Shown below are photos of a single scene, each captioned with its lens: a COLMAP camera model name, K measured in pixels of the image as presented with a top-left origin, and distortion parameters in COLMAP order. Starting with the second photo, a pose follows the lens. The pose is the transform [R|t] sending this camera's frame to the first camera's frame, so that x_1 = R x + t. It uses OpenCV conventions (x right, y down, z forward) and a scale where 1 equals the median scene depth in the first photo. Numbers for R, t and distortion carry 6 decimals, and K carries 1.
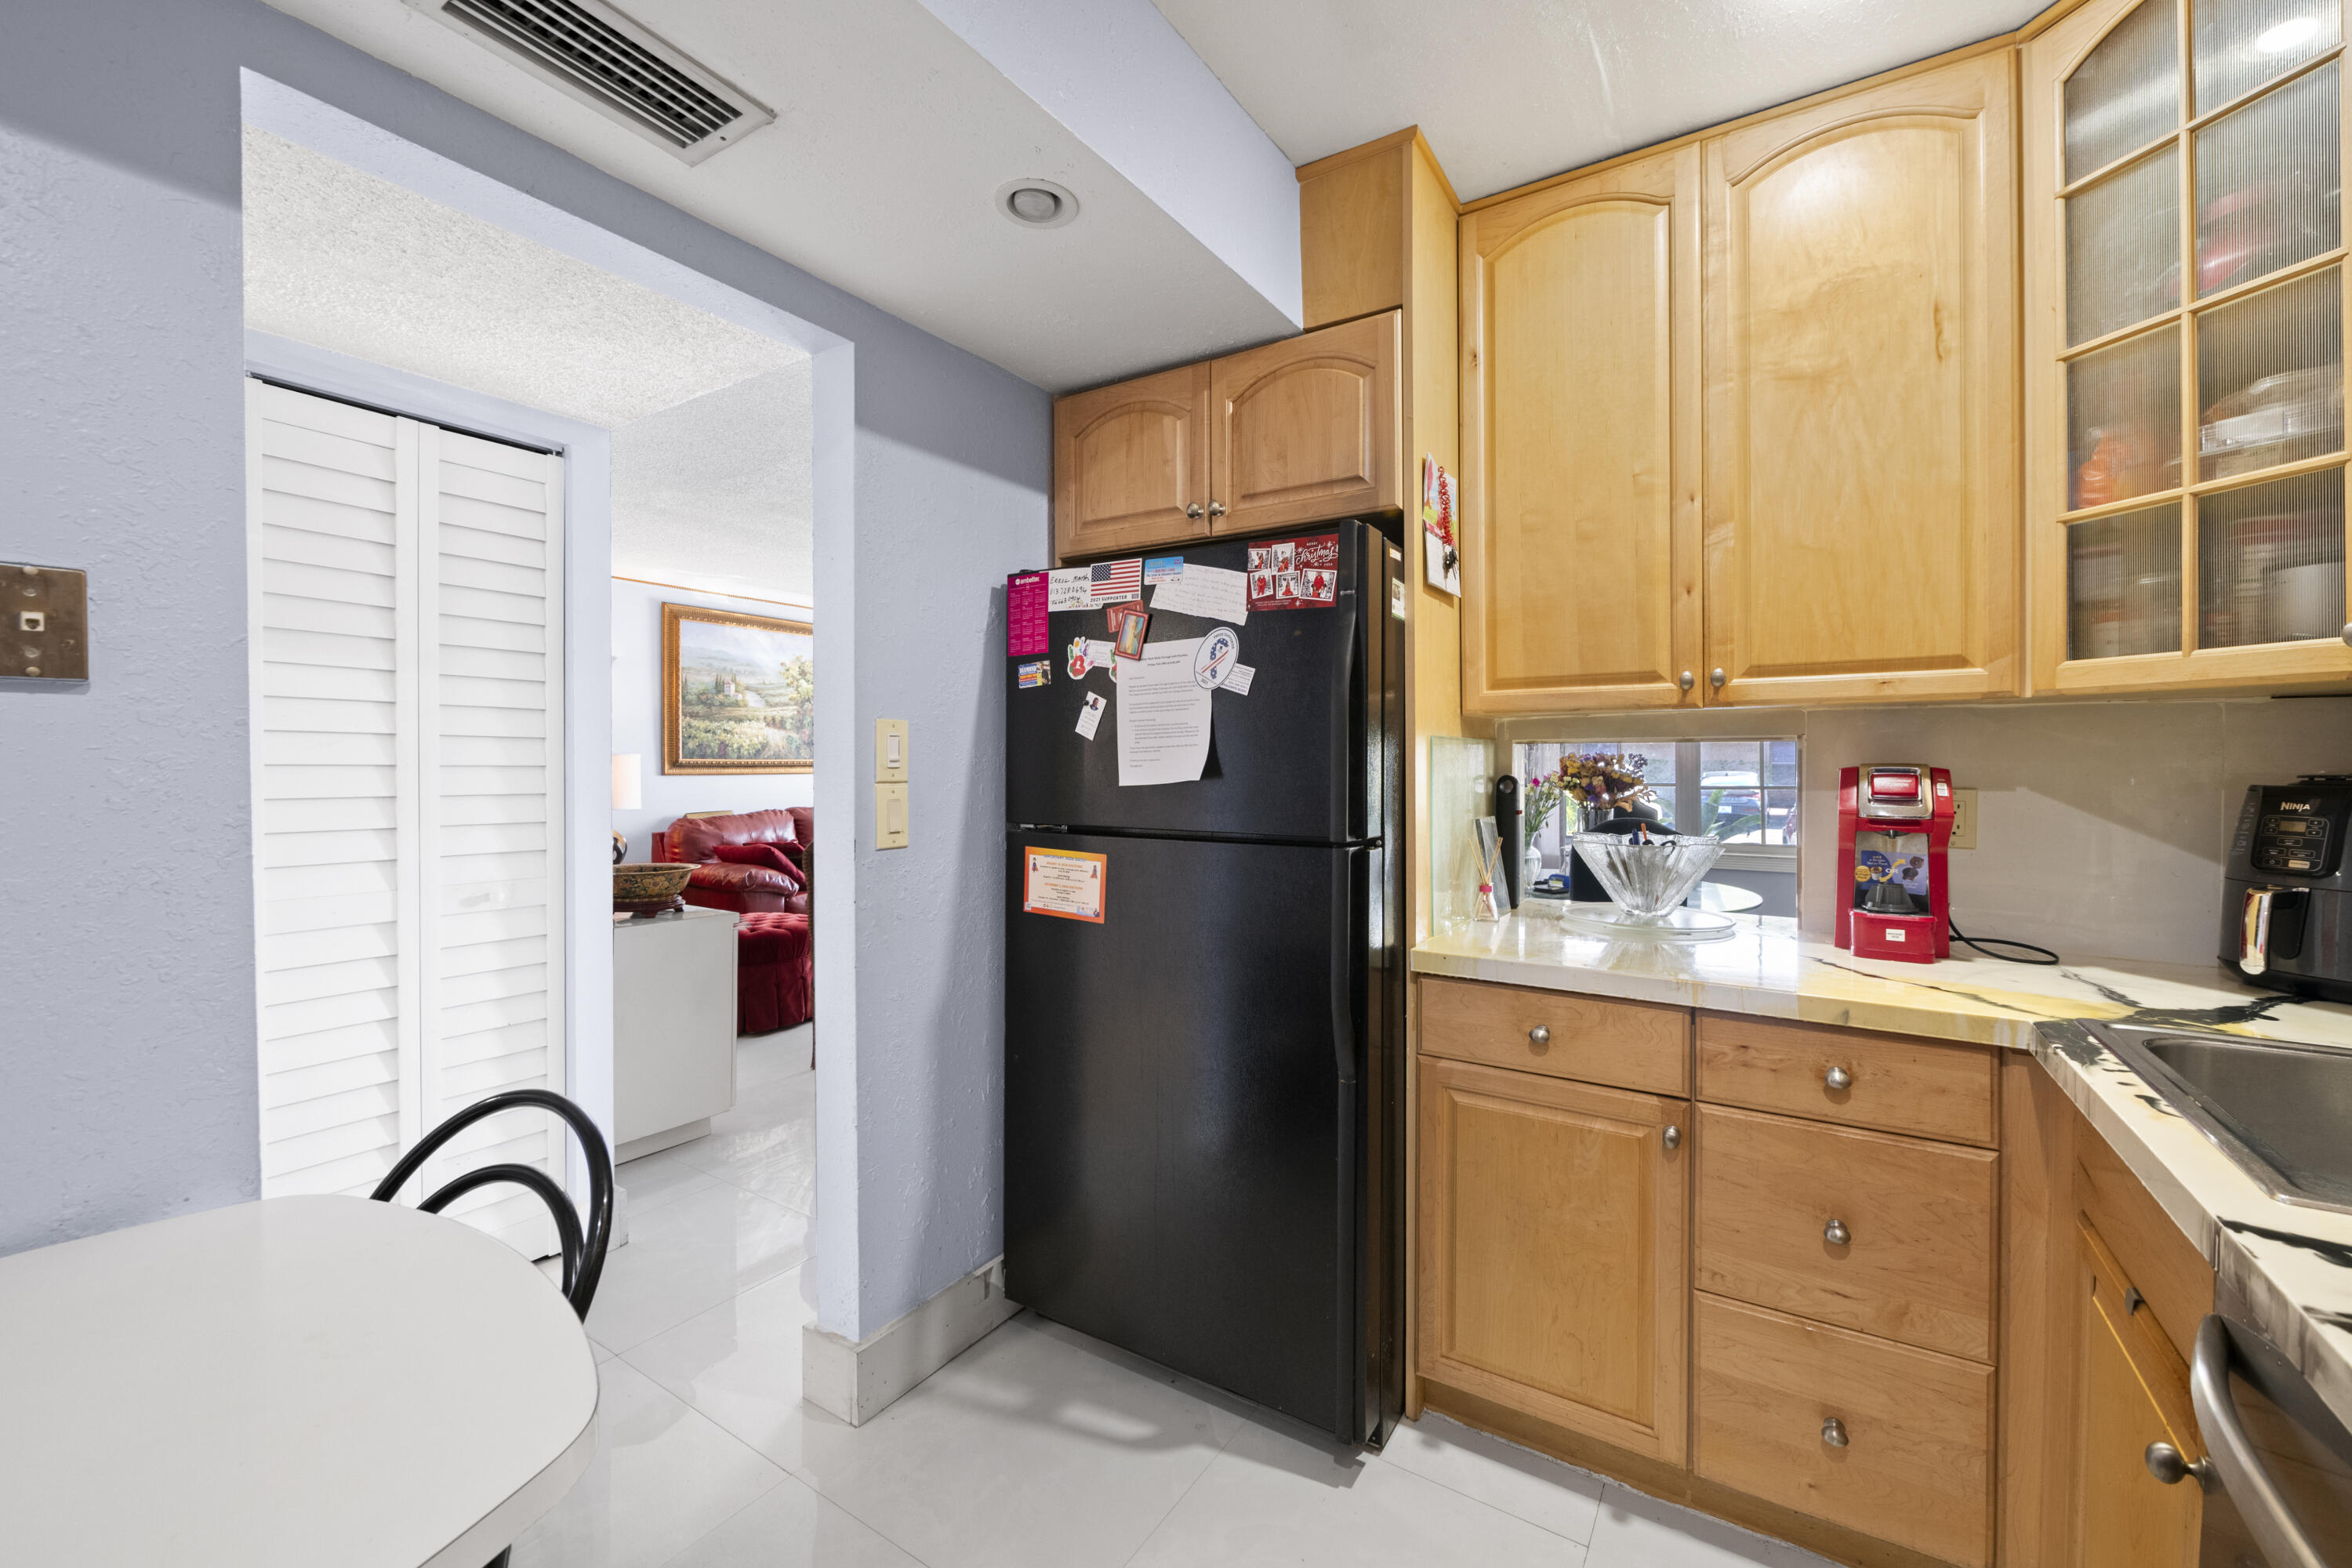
lens RADIAL K [[953.4, 0, 1178.6], [0, 953.4, 767.4], [0, 0, 1]] dist [-0.005629, -0.002072]
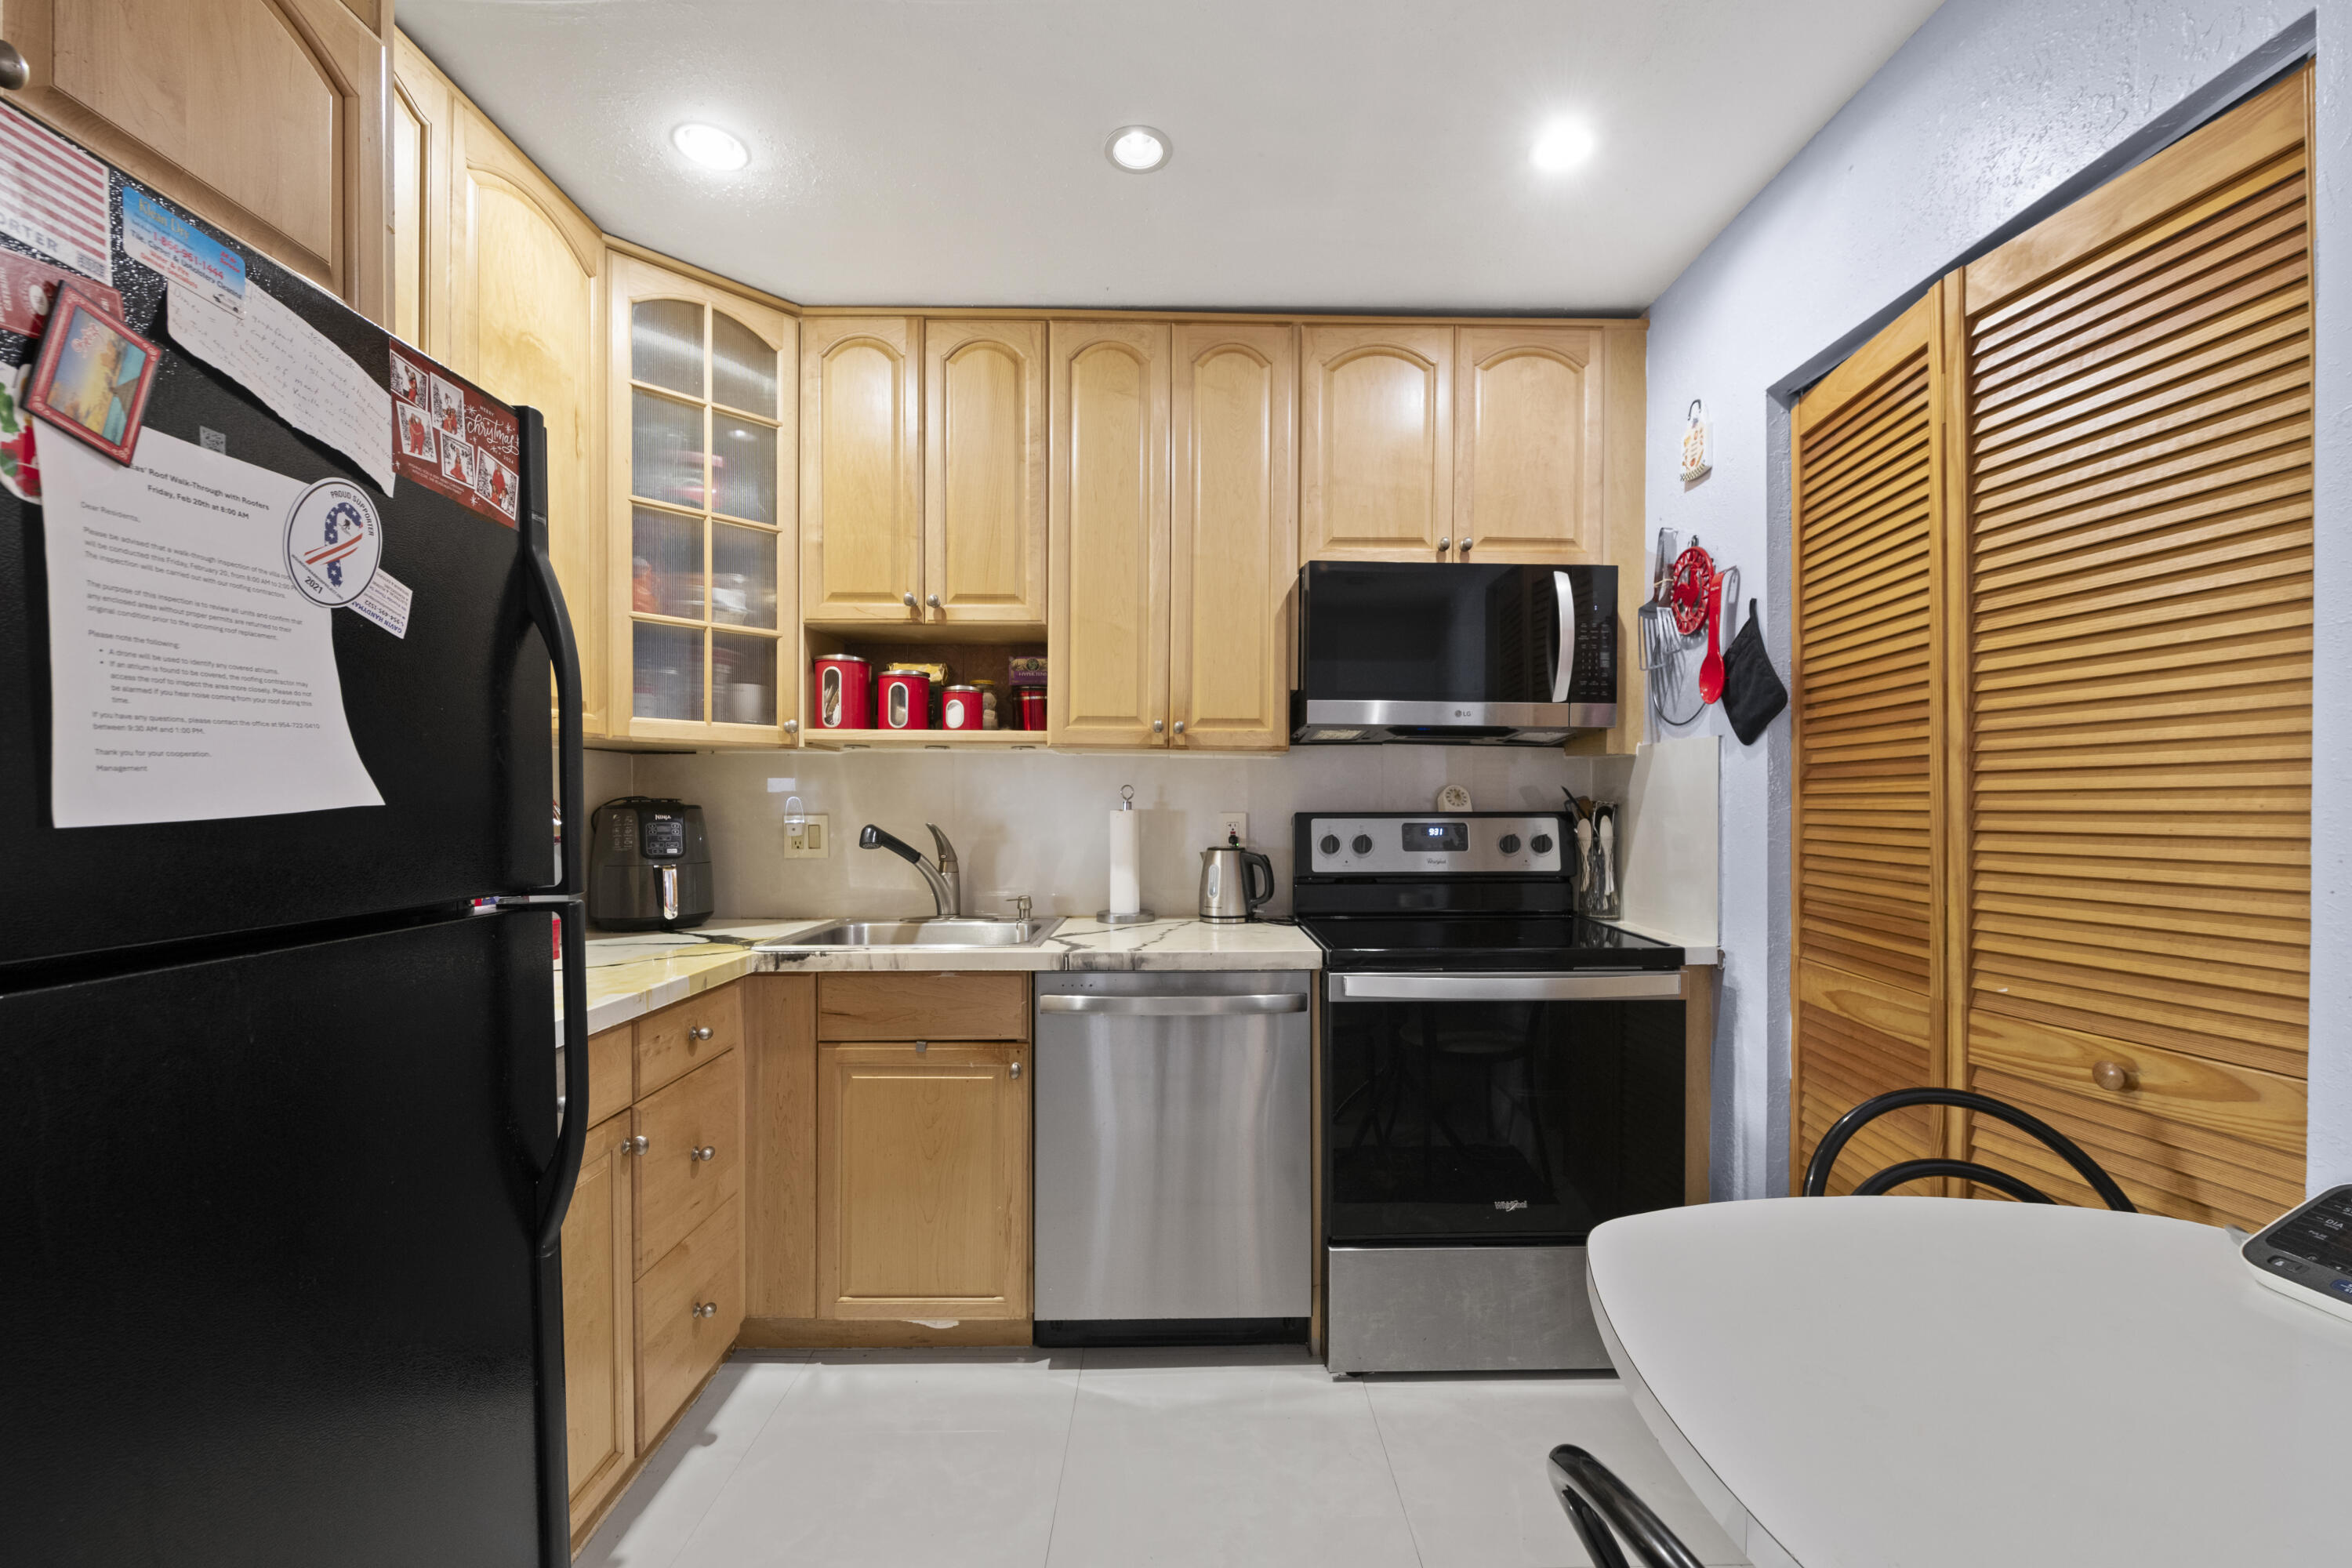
lens RADIAL K [[953.4, 0, 1165.8], [0, 953.4, 802.1], [0, 0, 1]] dist [-0.005629, -0.002072]
pose [[-0.542725, 0.001431, 0.839909, -0.568511], [0.007675, 0.999965, 0.003255, 0.013020], [-0.839875, 0.008213, -0.542718, 0.922539]]
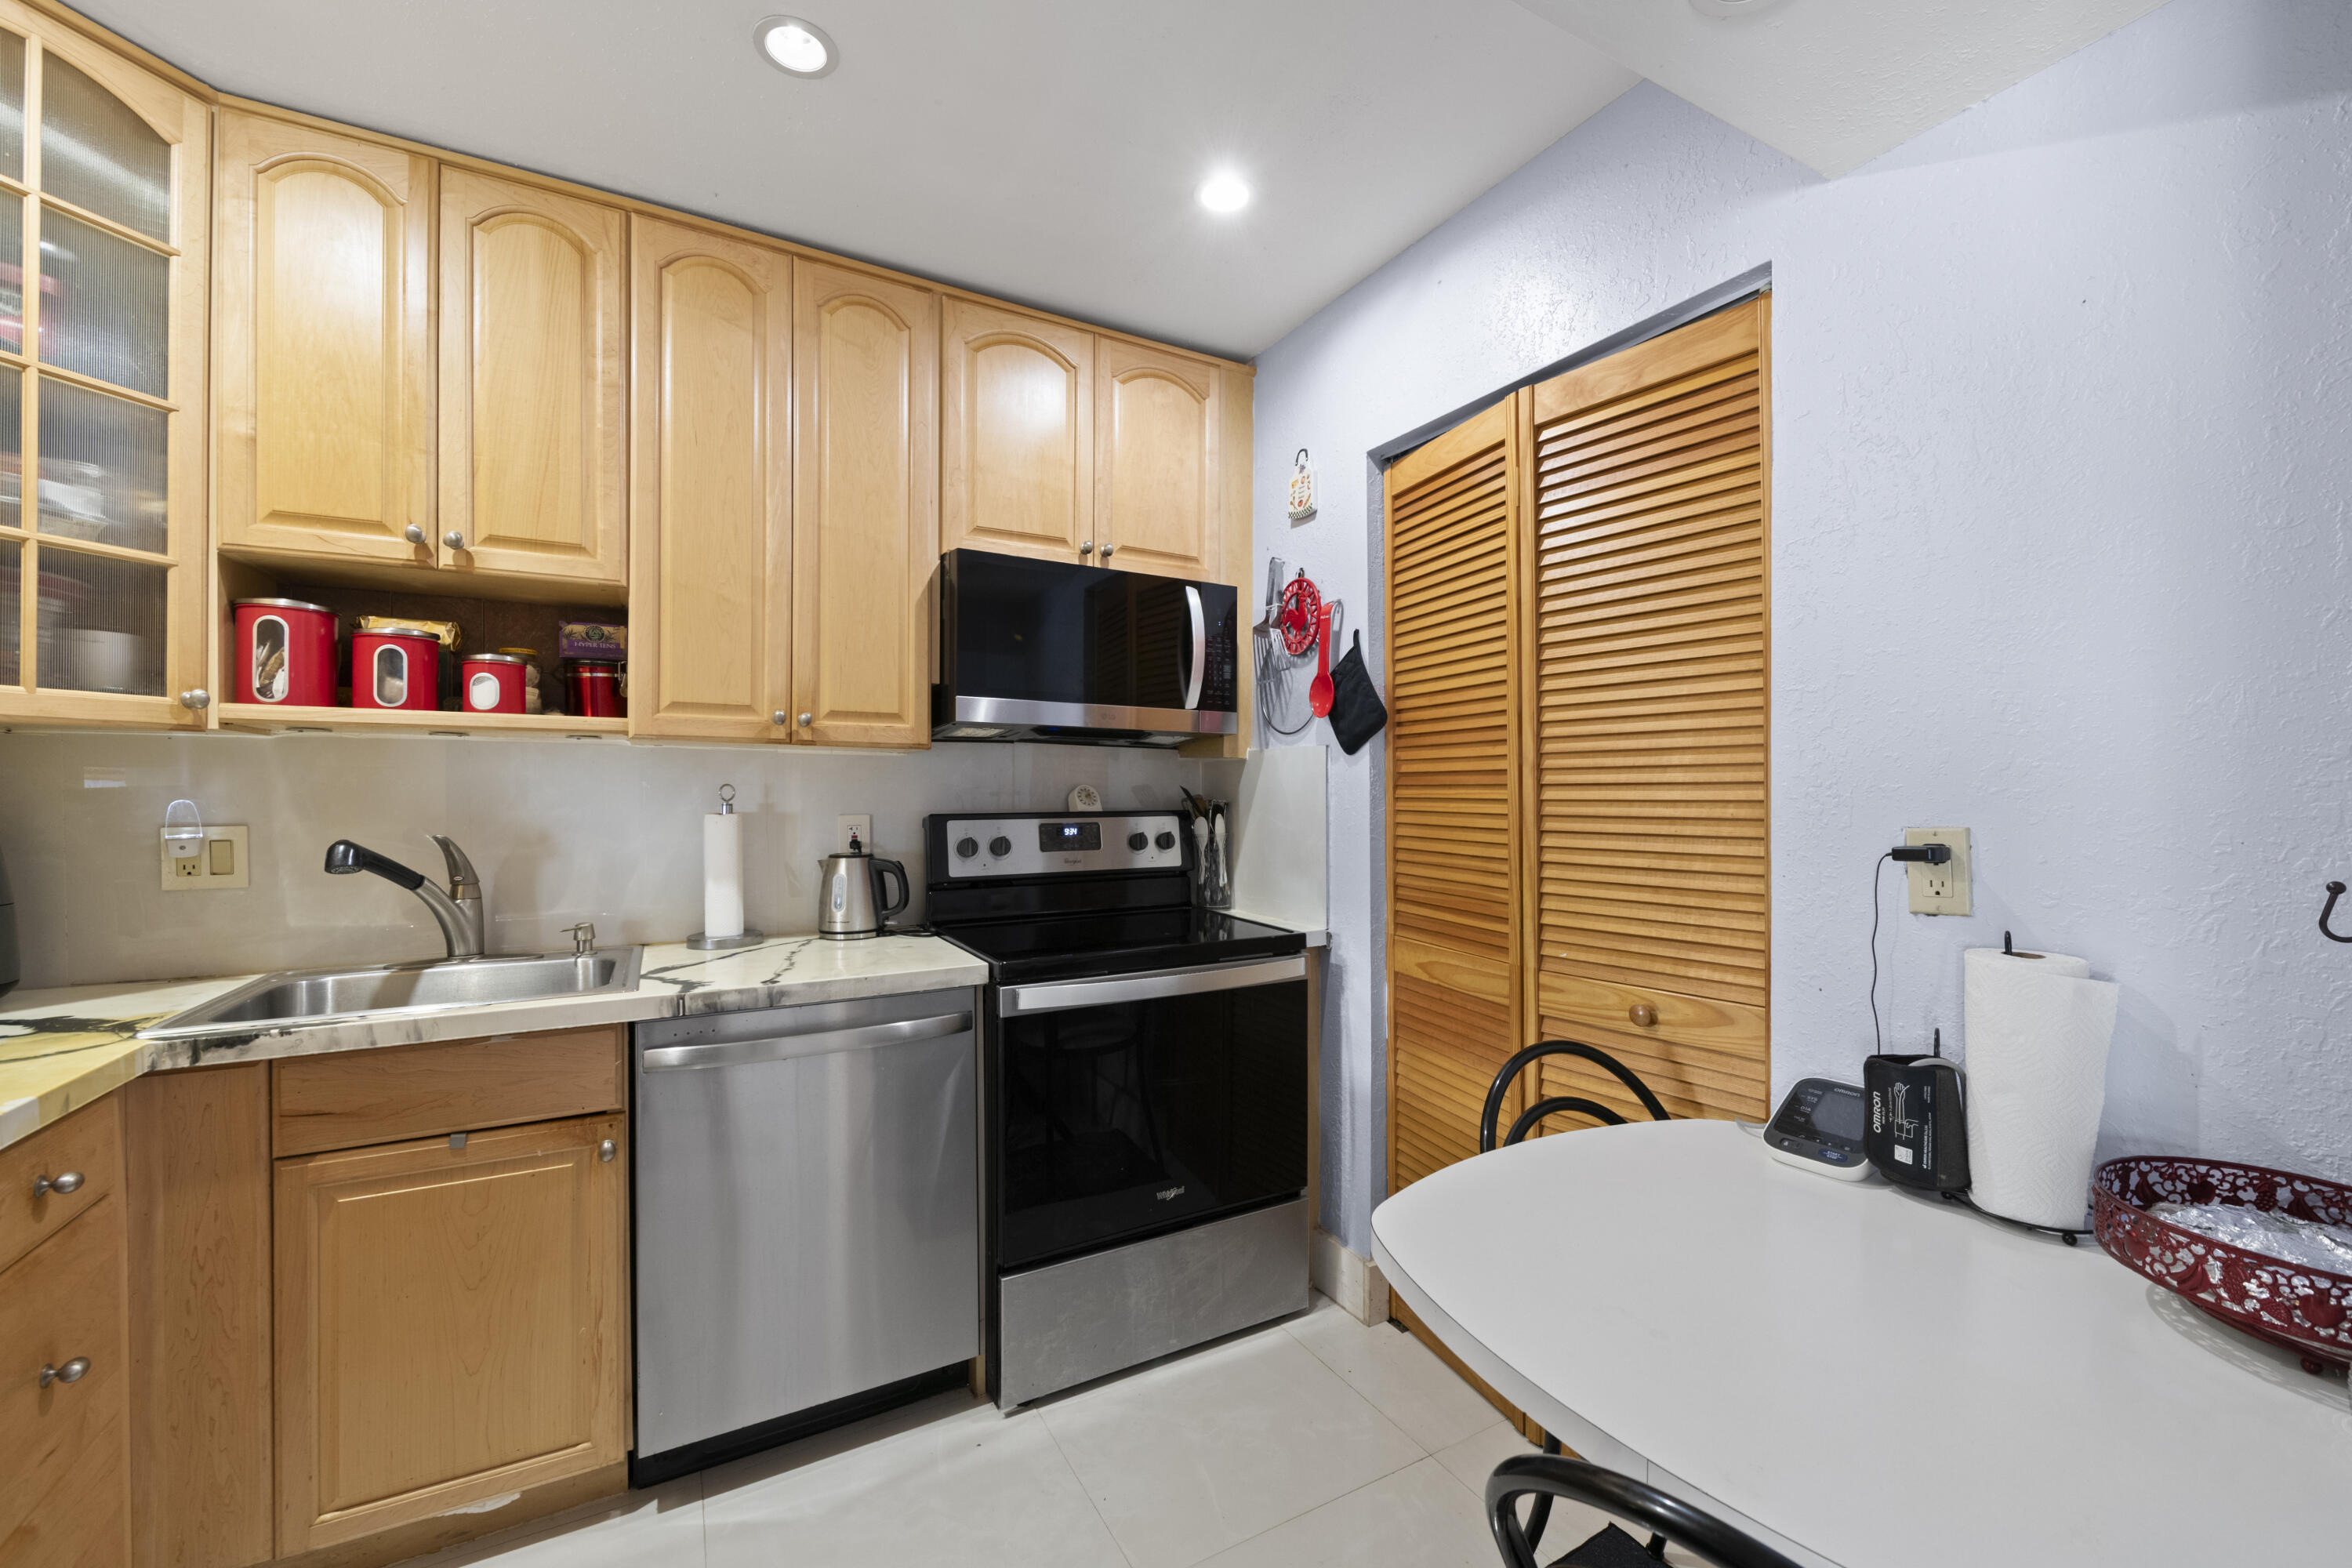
lens RADIAL K [[953.4, 0, 1176.9], [0, 953.4, 783.5], [0, 0, 1]] dist [-0.005629, -0.002072]
pose [[-0.883041, 0.003589, 0.469282, -0.416759], [0.005601, 0.999980, 0.002892, -0.008505], [-0.469263, 0.005182, -0.883043, 0.992962]]
